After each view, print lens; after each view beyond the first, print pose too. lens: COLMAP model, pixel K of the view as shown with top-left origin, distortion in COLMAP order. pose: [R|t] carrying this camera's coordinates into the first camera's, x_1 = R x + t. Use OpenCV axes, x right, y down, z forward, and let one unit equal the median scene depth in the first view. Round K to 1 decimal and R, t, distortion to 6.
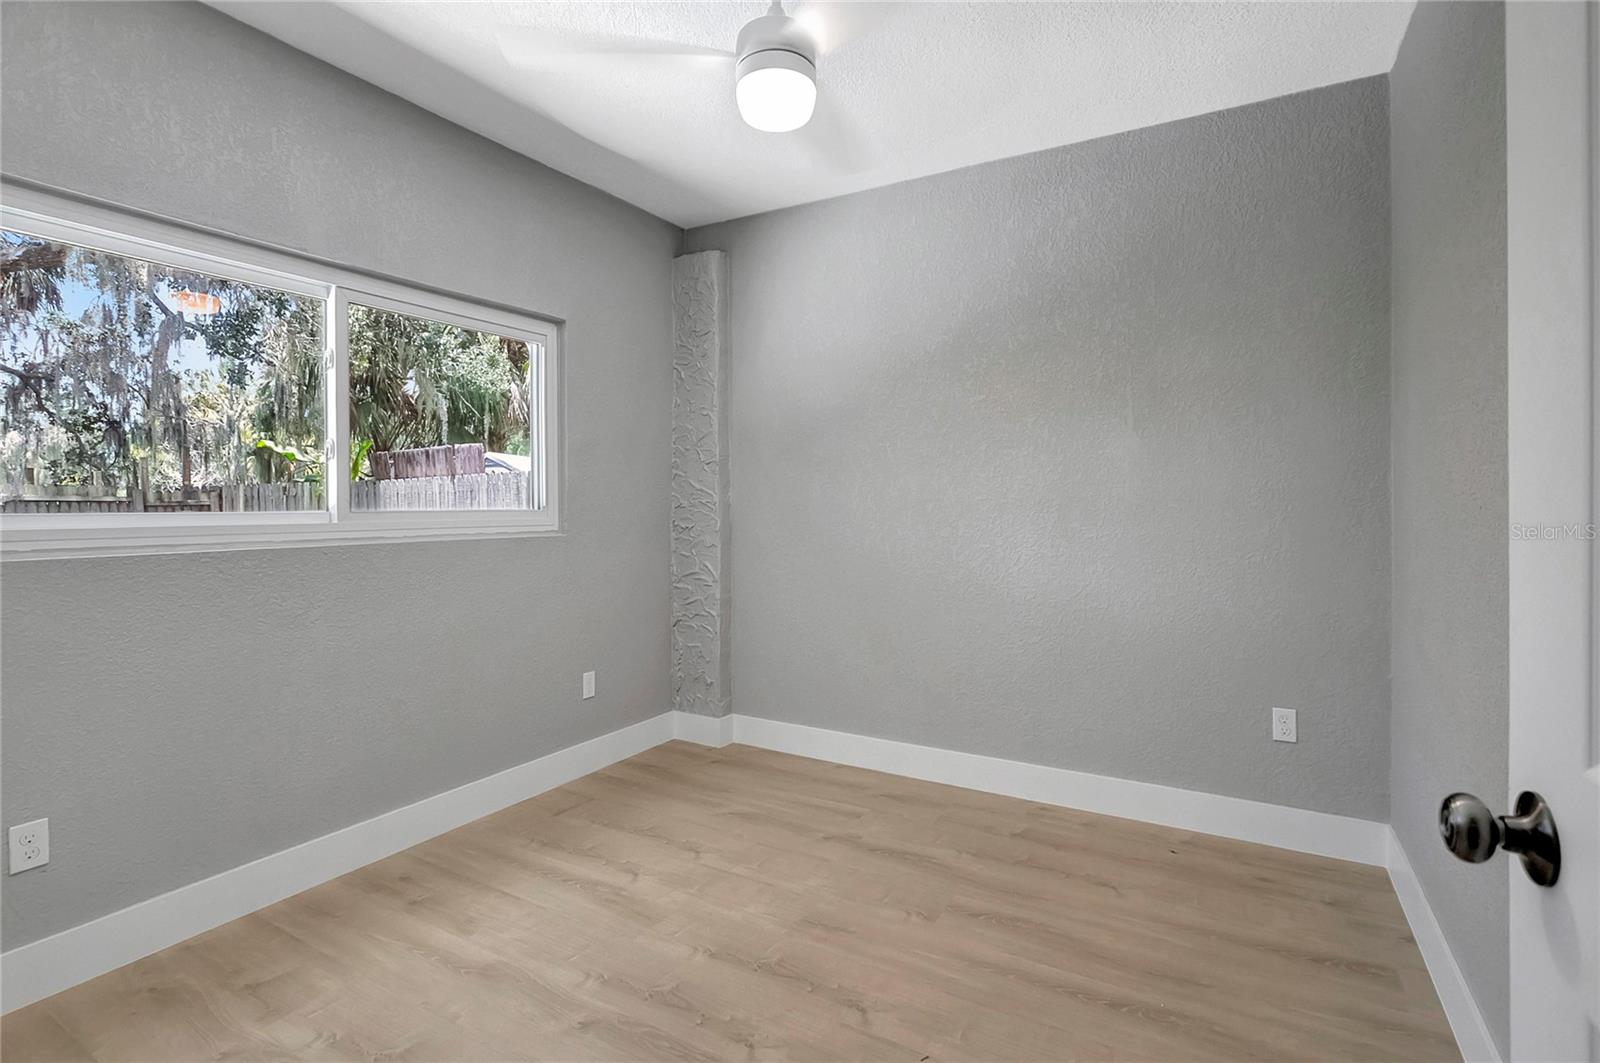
lens RADIAL K [[750.2, 0, 797.1], [0, 750.2, 534.9], [0, 0, 1]] dist [-0.016838, 0.010777]
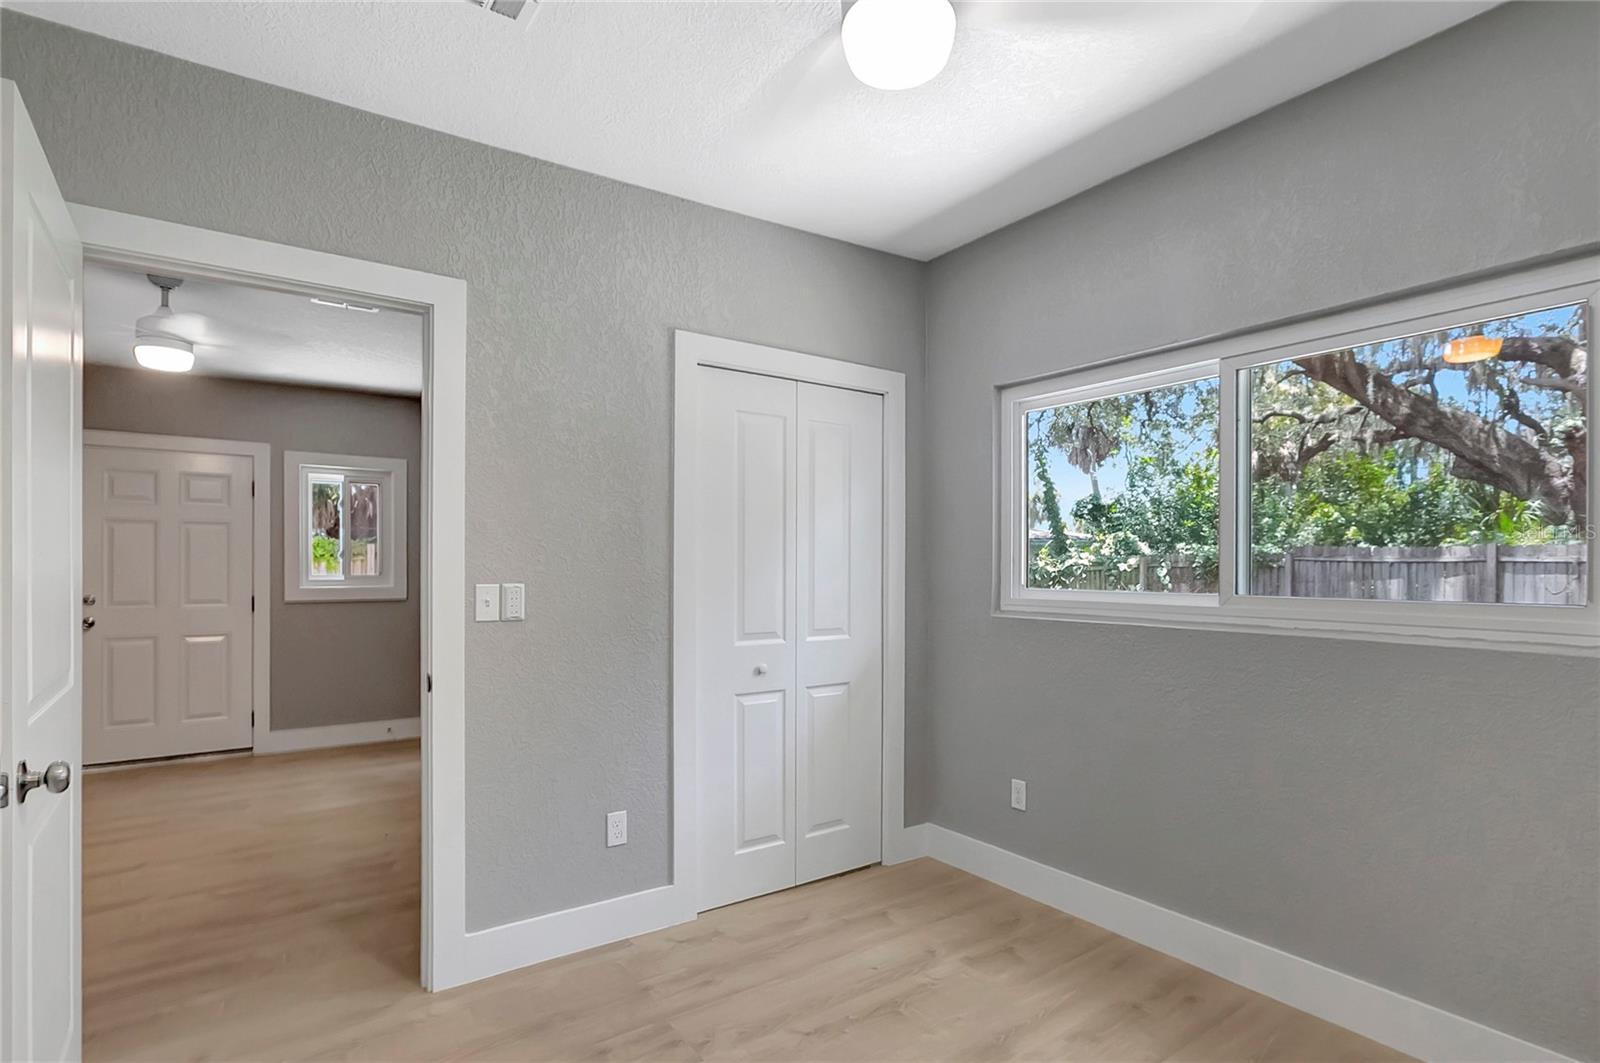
lens RADIAL K [[764.8, 0, 797.4], [0, 764.8, 546.6], [0, 0, 1]] dist [-0.035976, 0.026783]
pose [[-0.392683, -0.034850, -0.919013, 0.587359], [-0.053130, 0.998473, -0.015161, -0.049932], [0.918138, 0.042873, -0.393935, 1.037063]]
